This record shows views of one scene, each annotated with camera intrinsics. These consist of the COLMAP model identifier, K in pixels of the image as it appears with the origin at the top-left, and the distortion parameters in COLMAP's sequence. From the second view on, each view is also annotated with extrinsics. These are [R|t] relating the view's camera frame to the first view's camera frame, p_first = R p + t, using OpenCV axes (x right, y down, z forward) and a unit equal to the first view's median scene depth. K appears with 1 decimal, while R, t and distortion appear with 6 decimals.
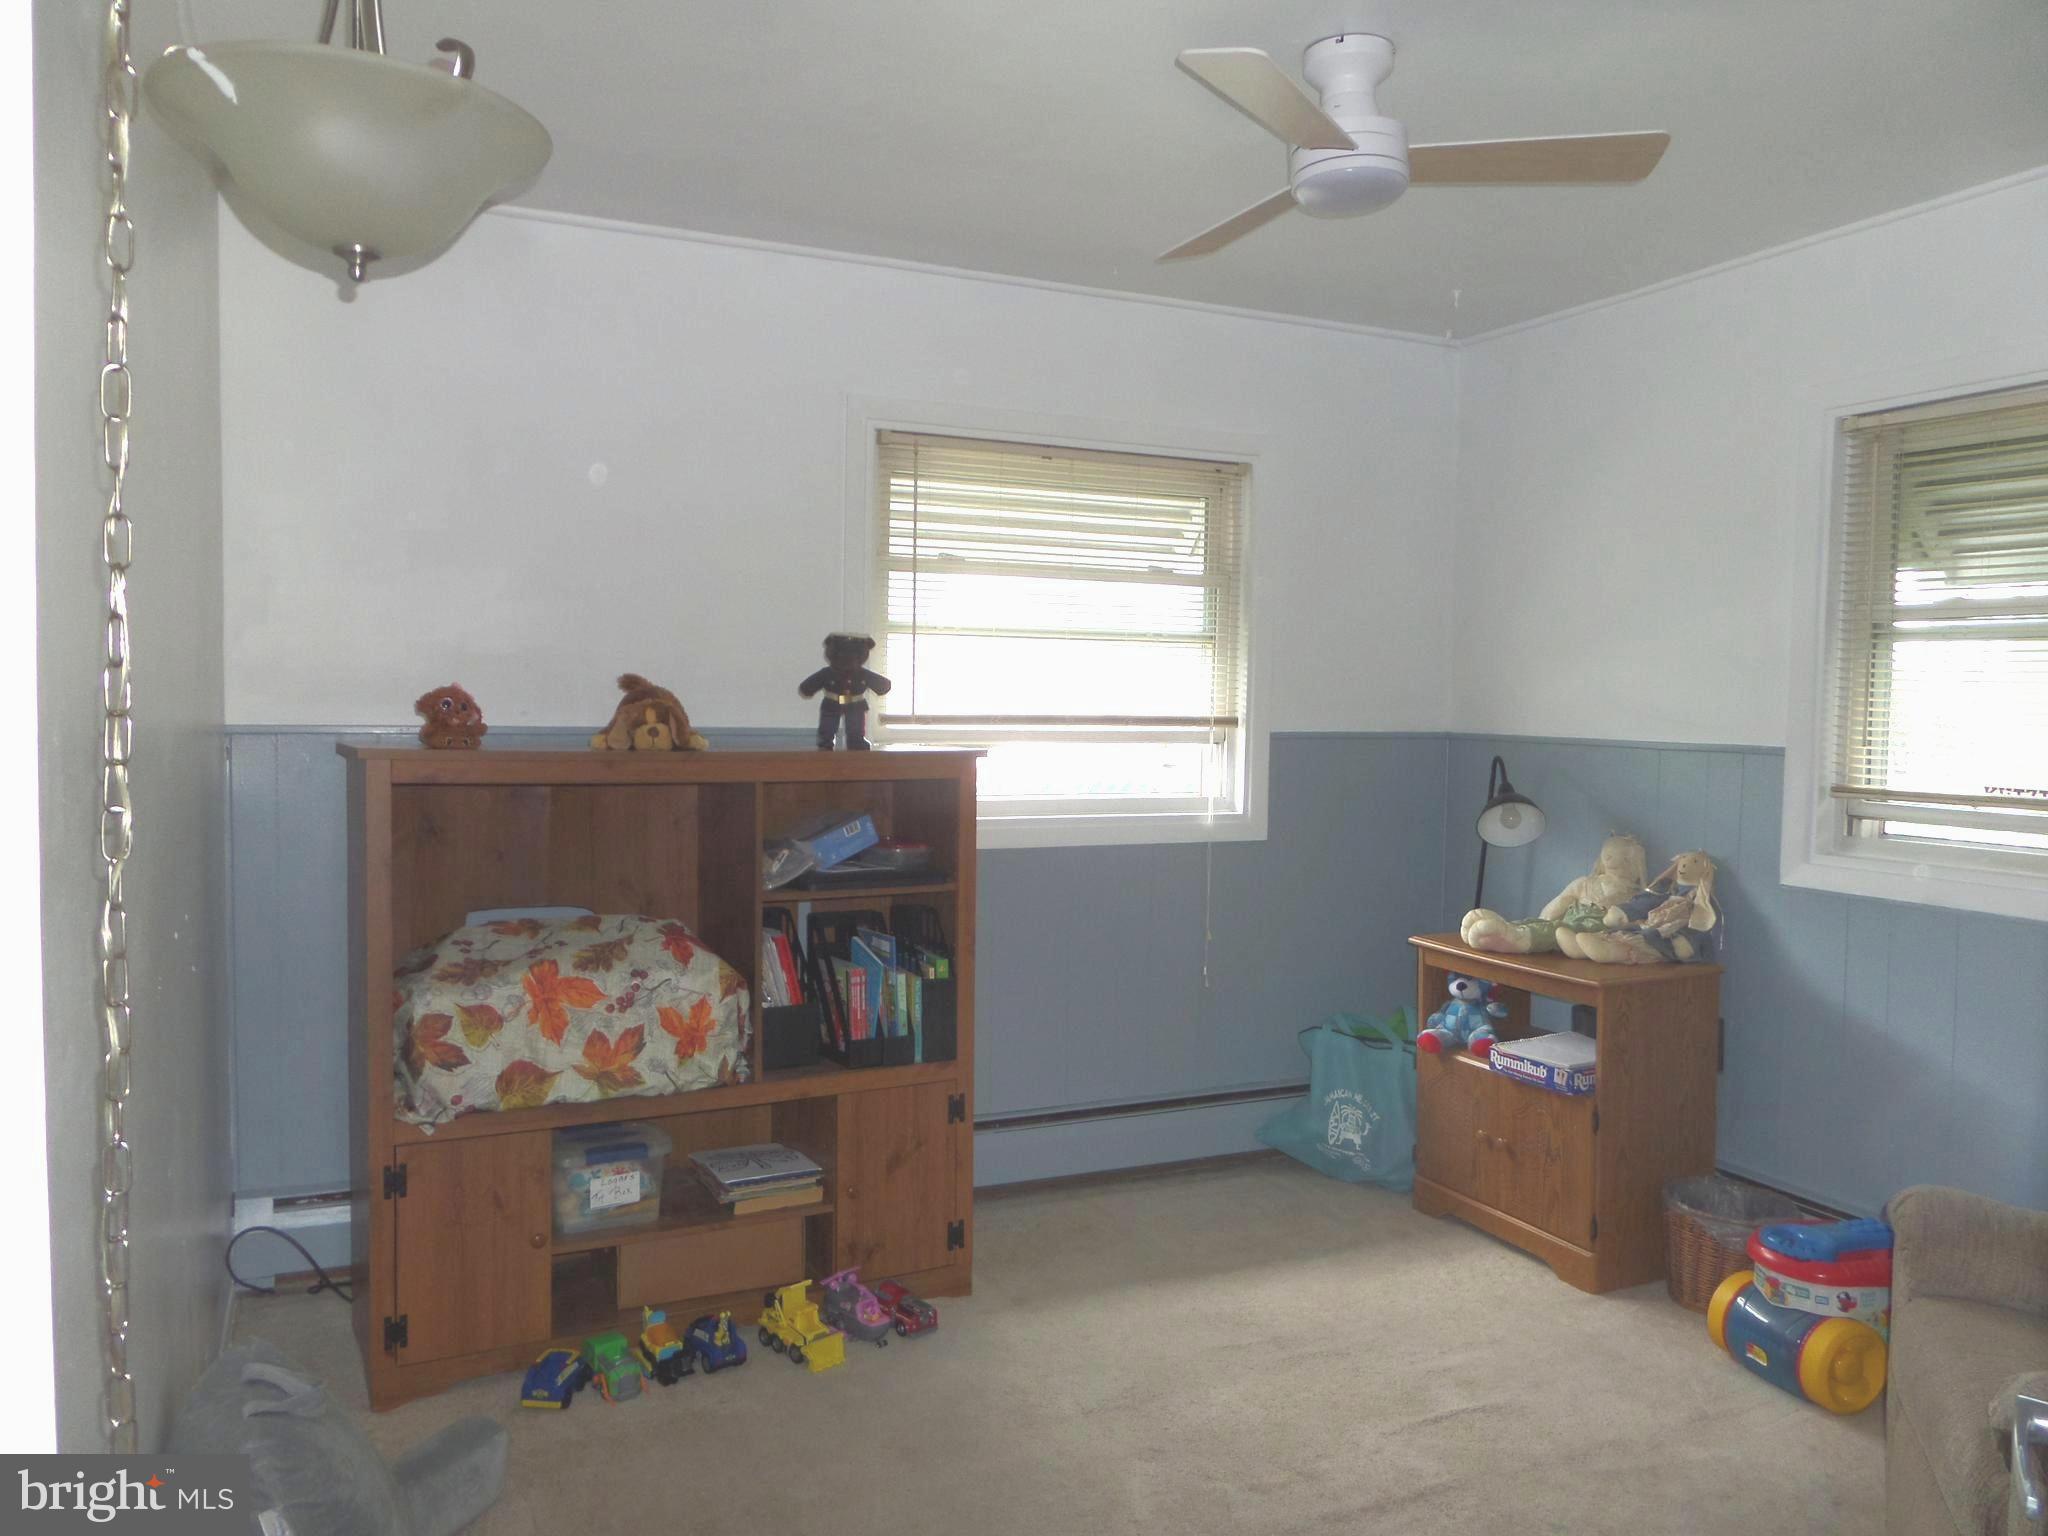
lens RADIAL K [[1492.6, 0, 1010.7], [0, 1492.6, 760.8], [0, 0, 1]] dist [0.034909, -0.092531]
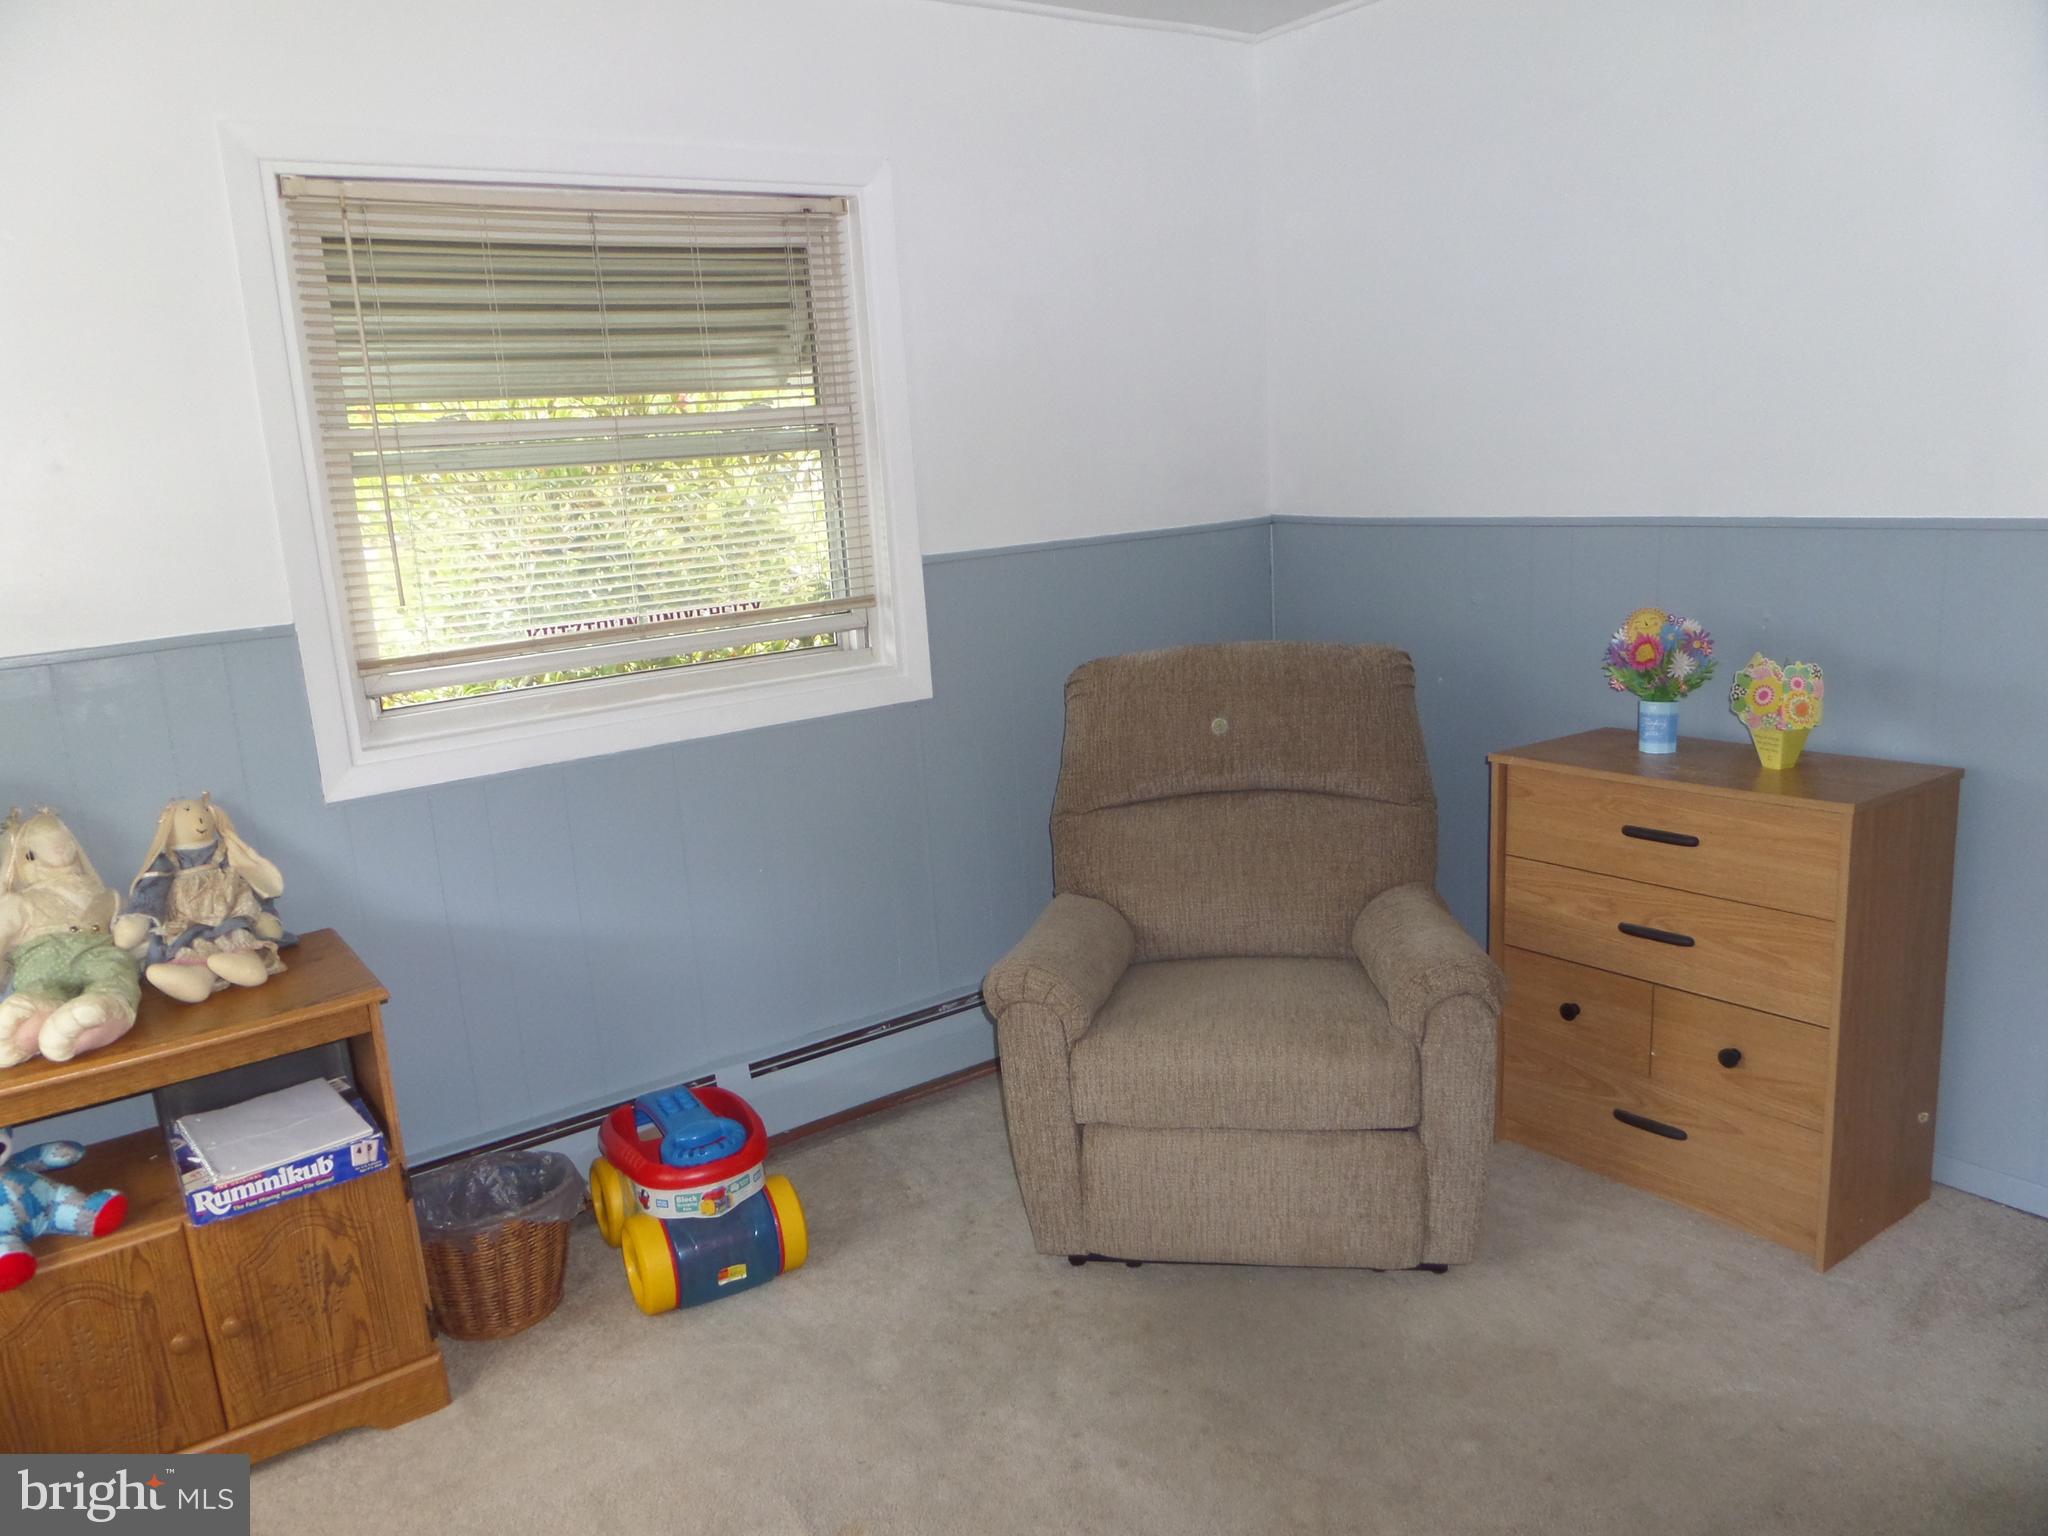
lens RADIAL K [[1492.6, 0, 1010.7], [0, 1492.6, 760.8], [0, 0, 1]] dist [0.034909, -0.092531]
pose [[-0.197229, -0.205307, 0.958619, -0.284442], [0.104814, 0.967805, 0.228839, -0.077226], [-0.974738, 0.145611, -0.169360, 0.796963]]
